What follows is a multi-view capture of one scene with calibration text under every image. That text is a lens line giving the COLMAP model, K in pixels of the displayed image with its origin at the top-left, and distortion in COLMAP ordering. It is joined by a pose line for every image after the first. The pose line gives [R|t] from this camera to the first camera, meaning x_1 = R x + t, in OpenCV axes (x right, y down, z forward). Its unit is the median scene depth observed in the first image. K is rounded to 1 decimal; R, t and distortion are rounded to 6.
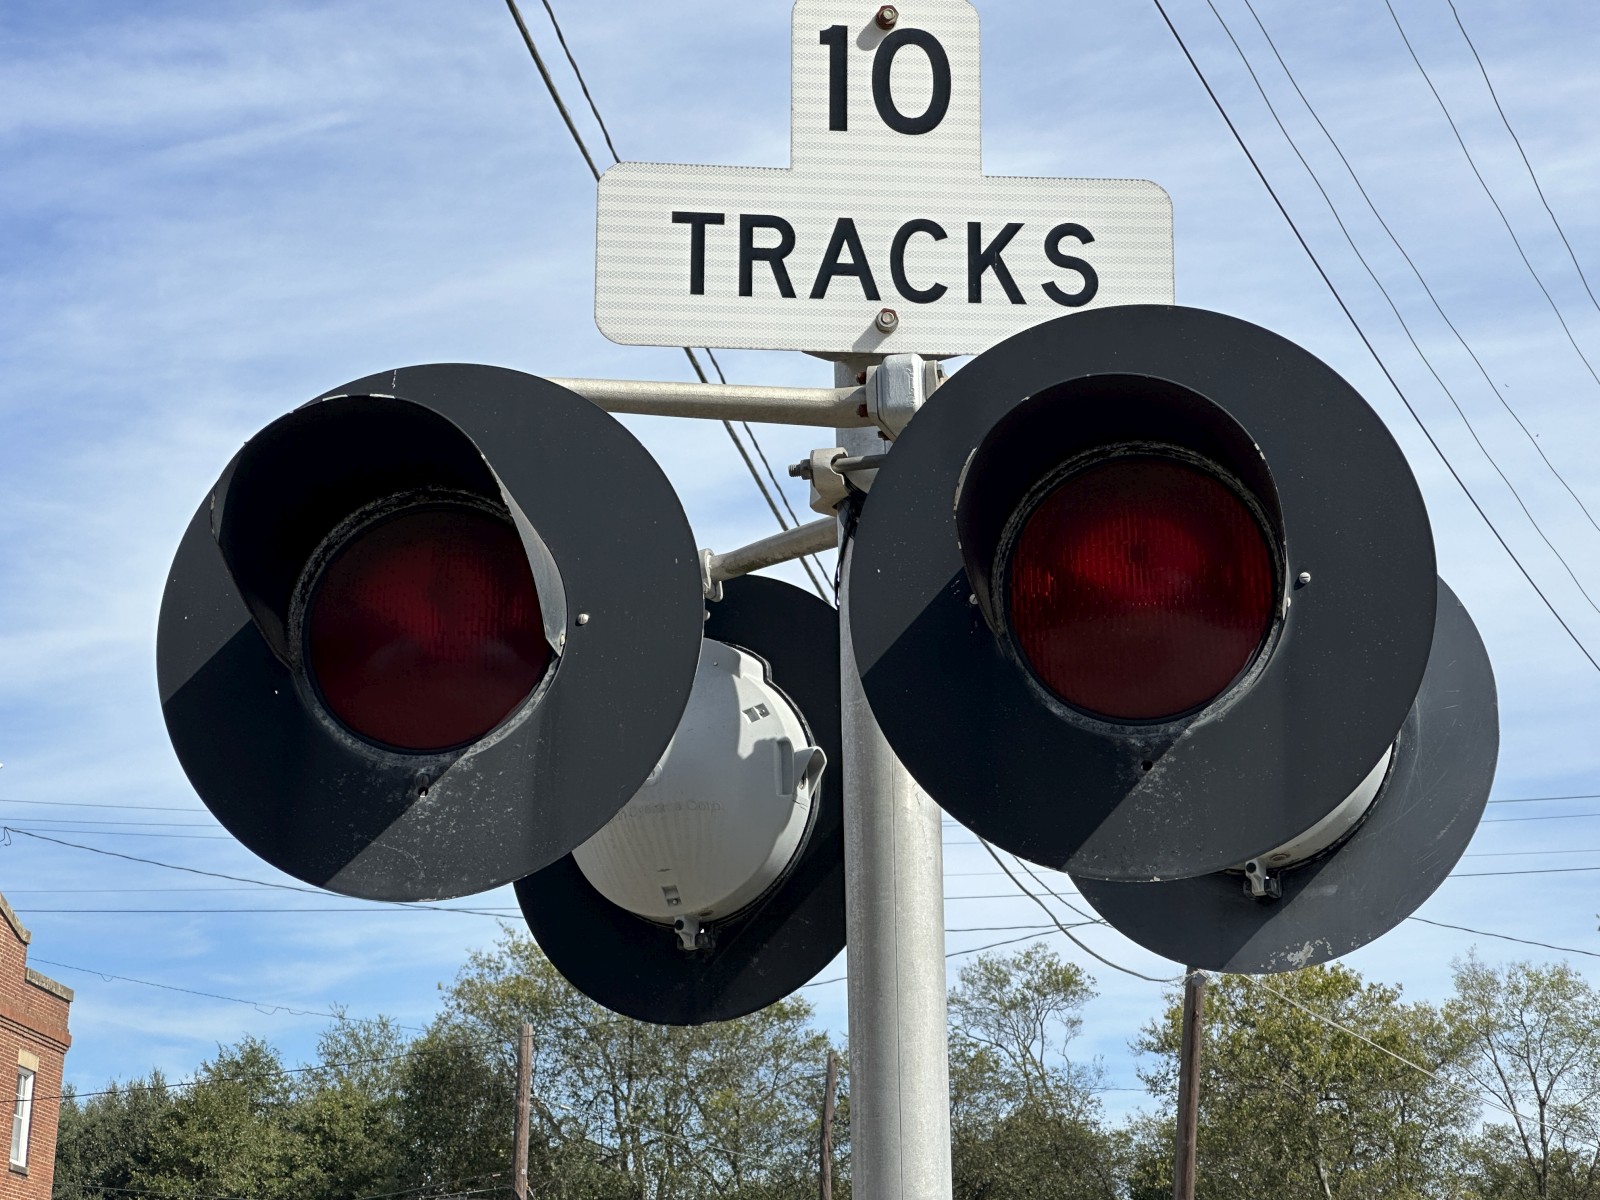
lens RADIAL K [[3644.5, 0, 800.0], [0, 3644.5, 600.0], [0, 0, 1]] dist [-0.091484, 5.517284]
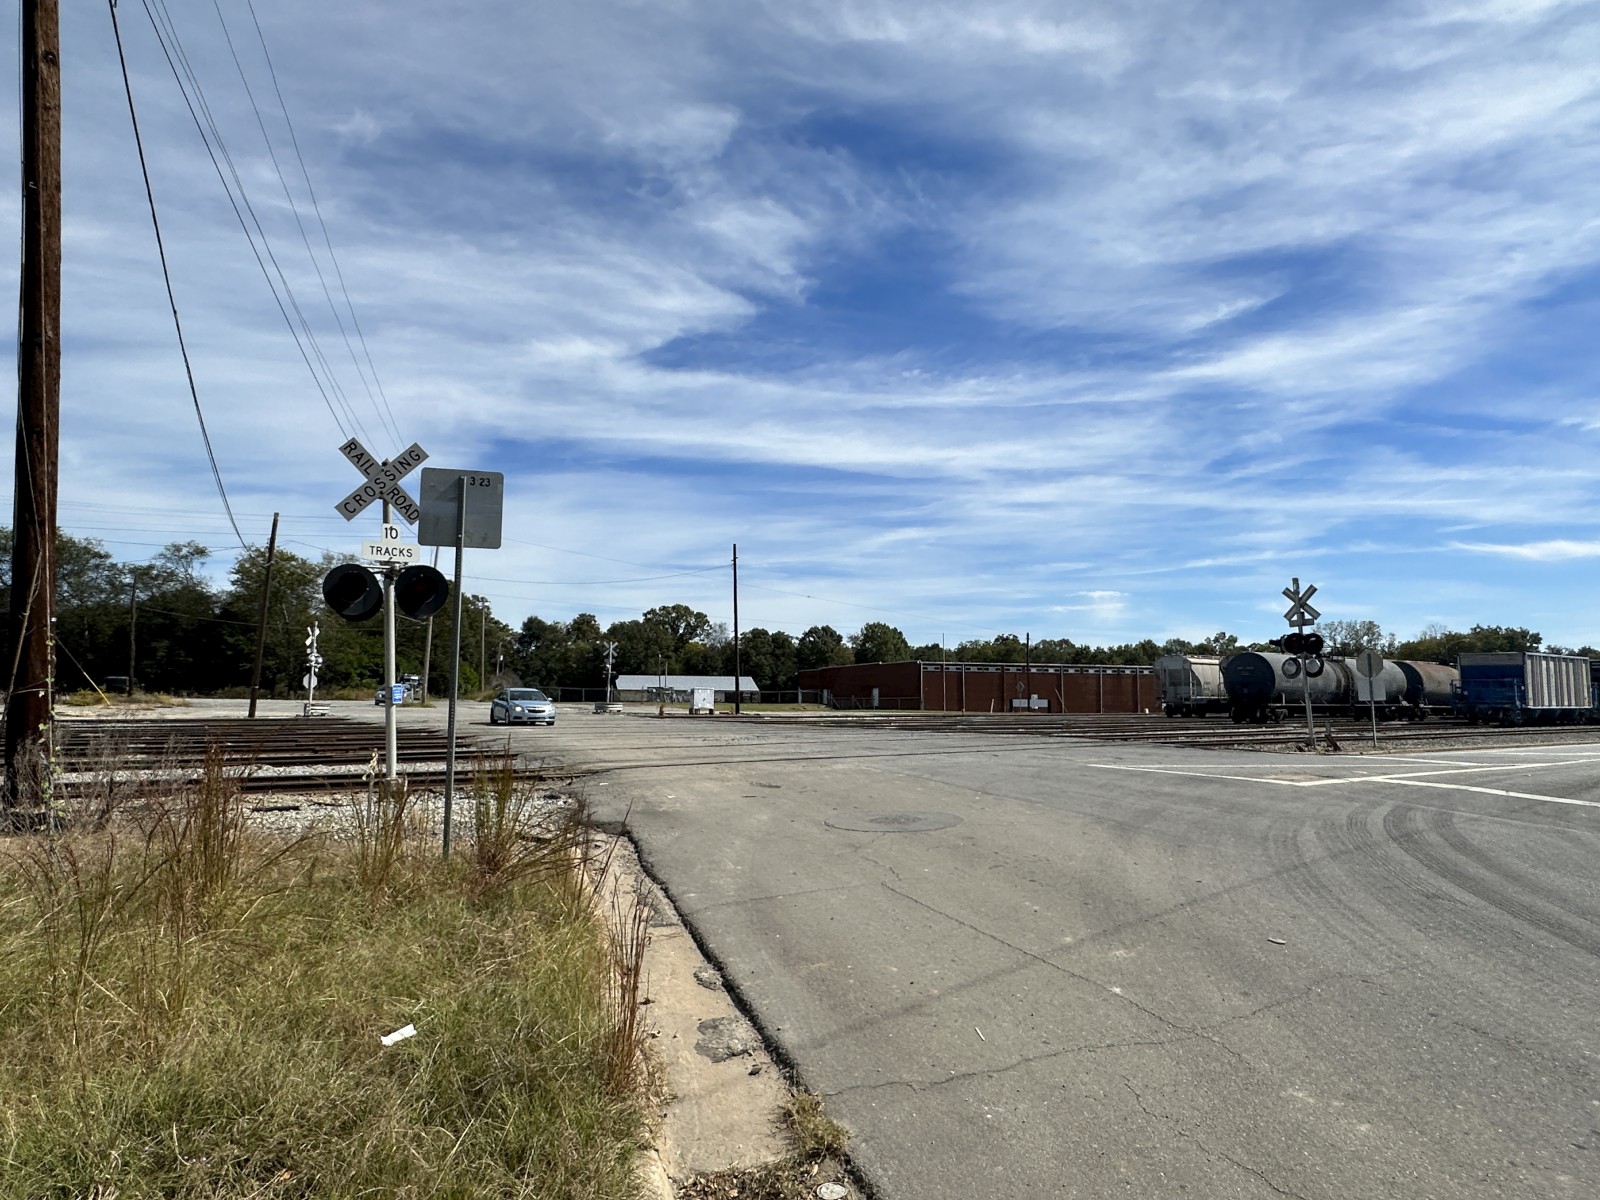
lens RADIAL K [[944.9, 0, 800.0], [0, 944.9, 600.0], [0, 0, 1]] dist [-0.000893, -0.001105]
pose [[0.792209, 0.029599, 0.609531, -0.766519], [-0.117953, 0.987415, 0.105354, -0.421027], [-0.598742, -0.155359, 0.785730, -2.028943]]
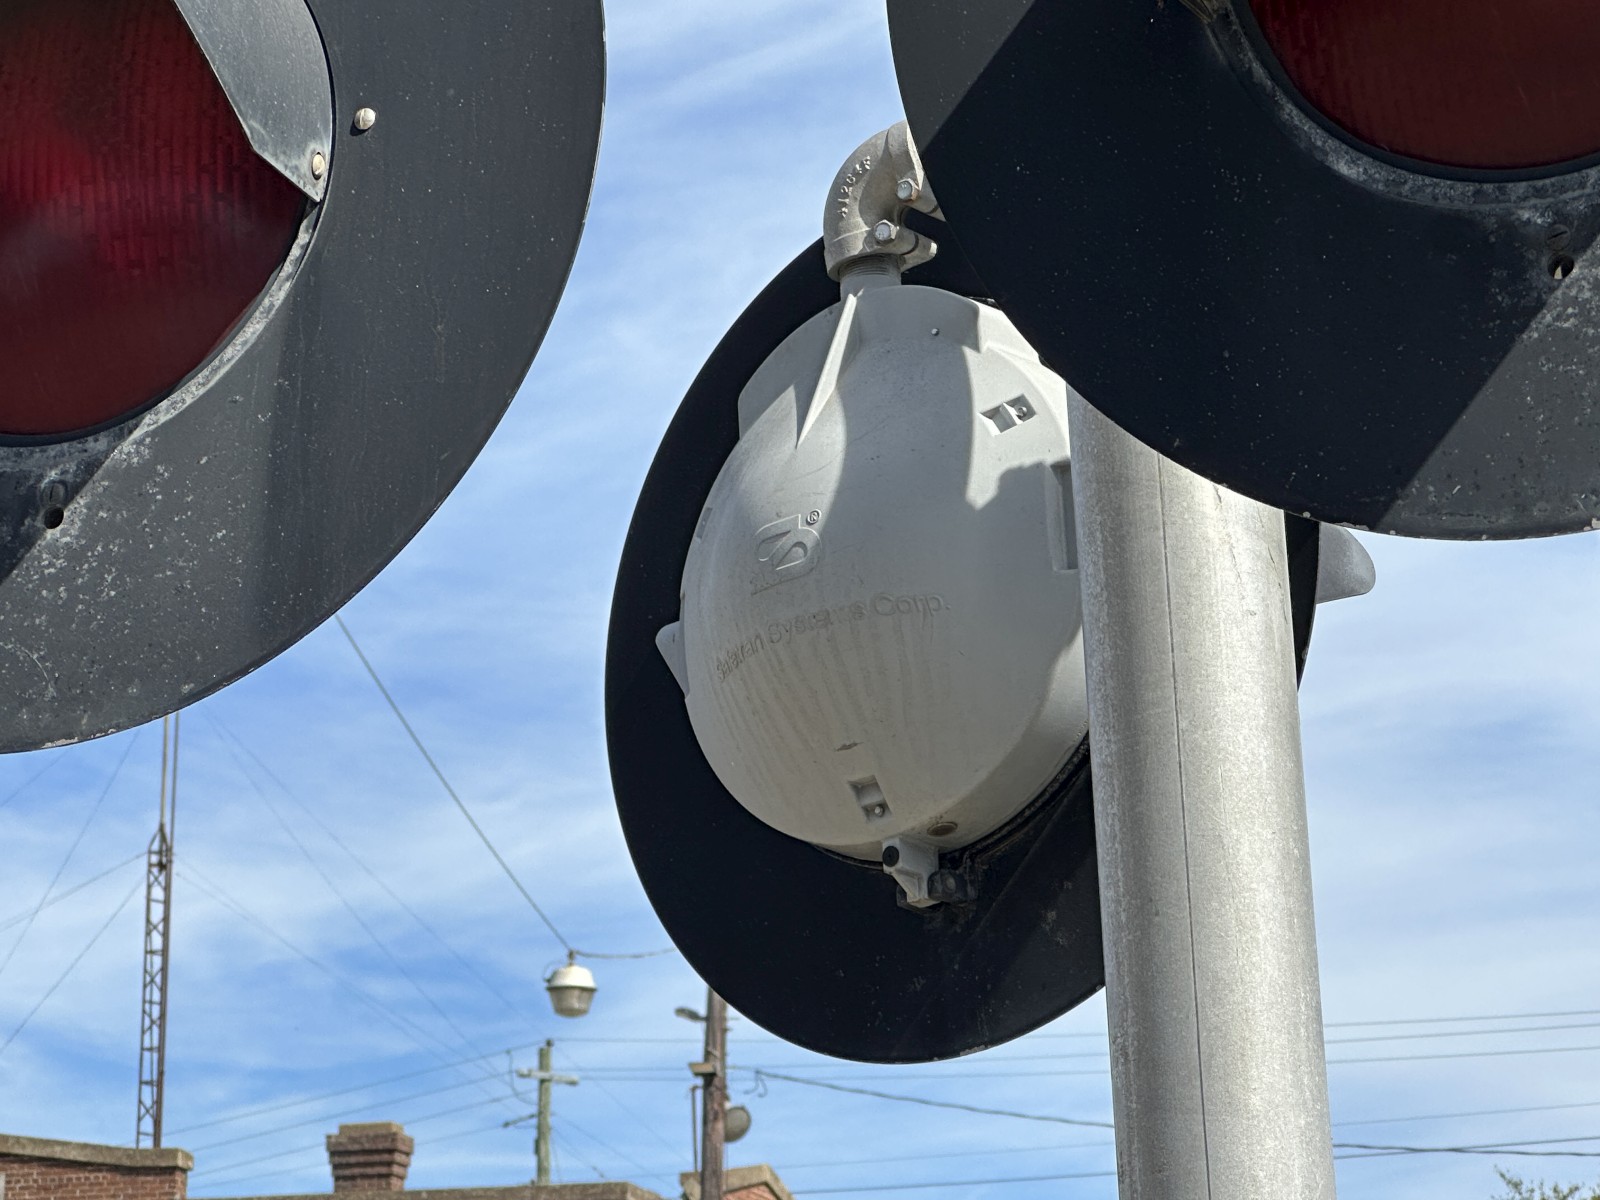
lens RADIAL K [[5200.5, 0, 800.0], [0, 5200.5, 600.0], [0, 0, 1]] dist [0.062298, 3.462615]
pose [[0.971843, -0.091418, -0.217174, 0.125697], [0.084985, 0.995627, -0.038797, 0.091655], [0.219771, 0.019248, 0.975362, 0.350965]]
